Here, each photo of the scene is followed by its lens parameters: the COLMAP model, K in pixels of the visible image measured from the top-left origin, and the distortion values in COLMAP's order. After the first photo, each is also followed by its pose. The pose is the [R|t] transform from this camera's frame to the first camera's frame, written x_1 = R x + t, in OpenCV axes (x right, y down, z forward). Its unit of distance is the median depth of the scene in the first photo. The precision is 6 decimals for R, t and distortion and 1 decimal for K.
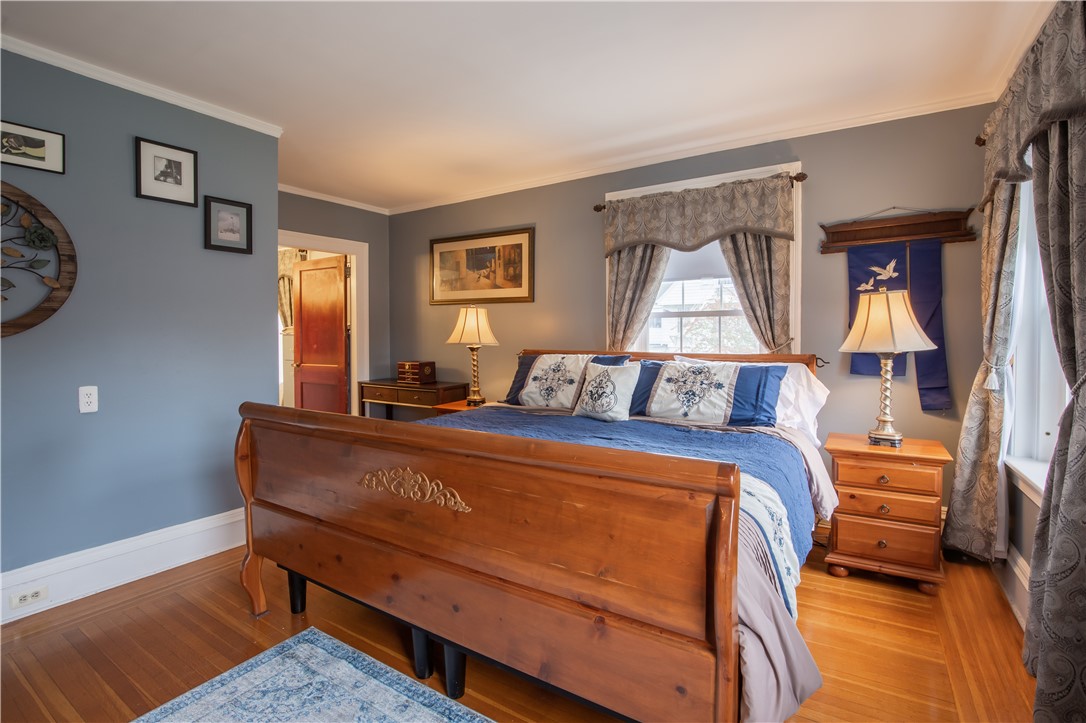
lens RADIAL K [[494.9, 0, 540.6], [0, 494.9, 343.8], [0, 0, 1]] dist [-0.033965, 0.004261]
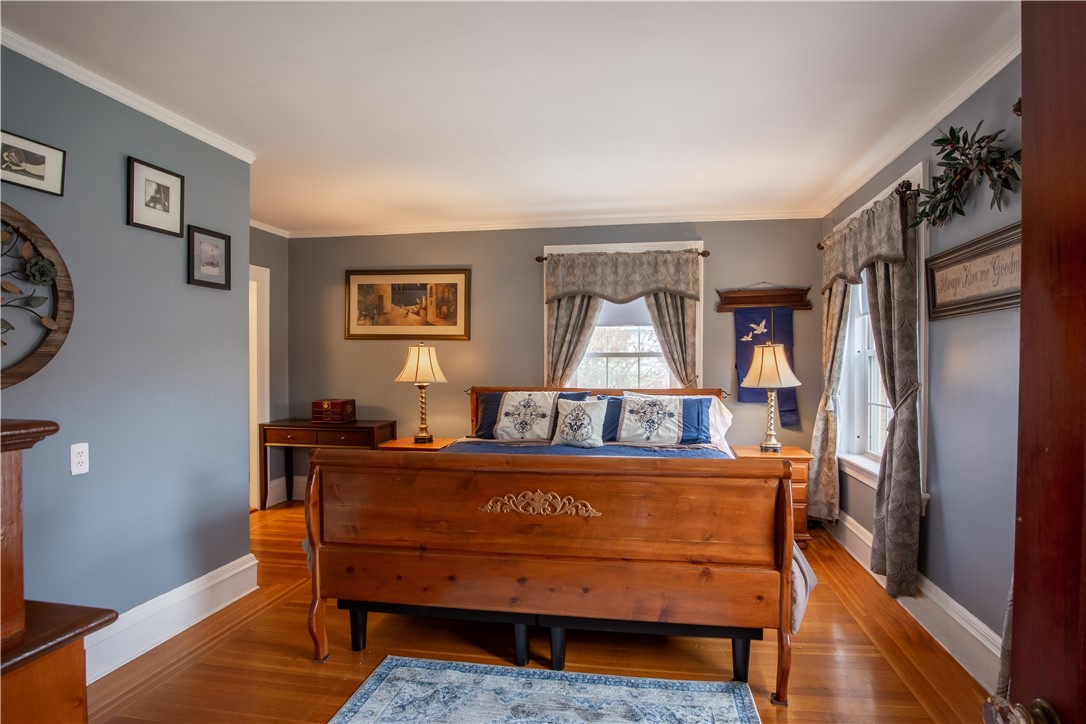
lens RADIAL K [[553.3, 0, 543.0], [0, 553.3, 362.0], [0, 0, 1]] dist [-0.037125, 0.000101]
pose [[0.912216, 0.000246, 0.409710, -0.540435], [0.003939, 0.999948, -0.009371, -0.041742], [-0.409691, 0.010162, 0.912168, -0.197080]]
